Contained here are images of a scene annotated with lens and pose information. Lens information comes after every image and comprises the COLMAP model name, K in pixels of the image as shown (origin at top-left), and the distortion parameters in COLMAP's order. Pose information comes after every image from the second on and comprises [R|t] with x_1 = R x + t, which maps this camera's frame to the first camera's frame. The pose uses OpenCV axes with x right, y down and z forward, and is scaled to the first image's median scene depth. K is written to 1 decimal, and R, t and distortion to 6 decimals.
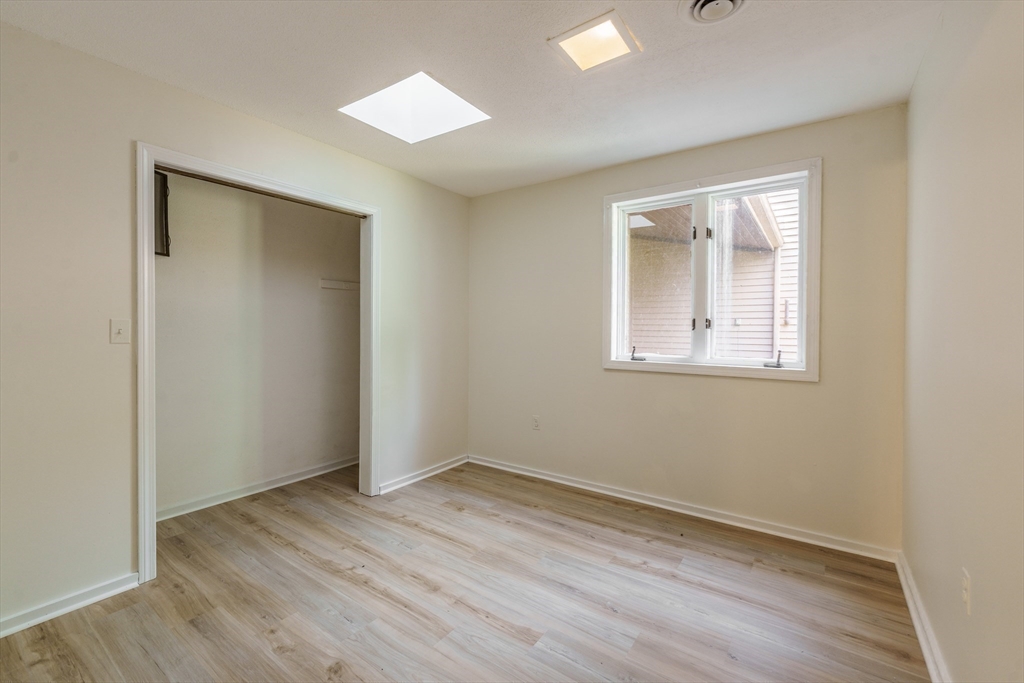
lens RADIAL K [[428.1, 0, 510.8], [0, 428.1, 338.8], [0, 0, 1]] dist [-0.003004, -0.000225]
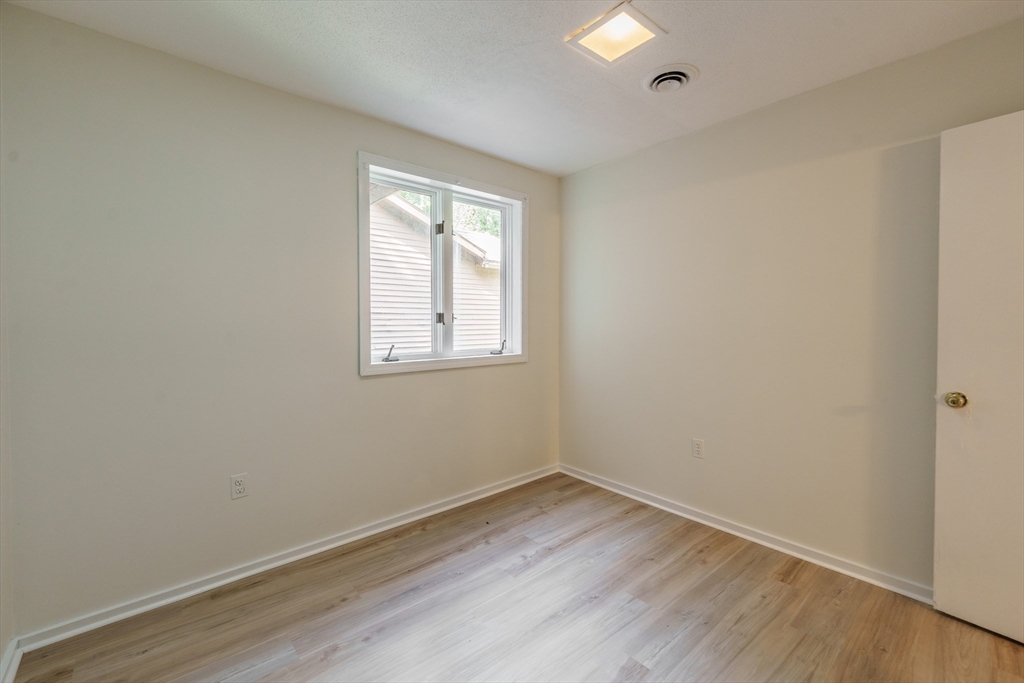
lens RADIAL K [[428.1, 0, 510.8], [0, 428.1, 338.8], [0, 0, 1]] dist [-0.003004, -0.000225]
pose [[0.243478, -0.040581, 0.969057, -0.554658], [0.033225, 0.998887, 0.033482, -0.017243], [-0.969337, 0.024045, 0.244556, 0.666065]]
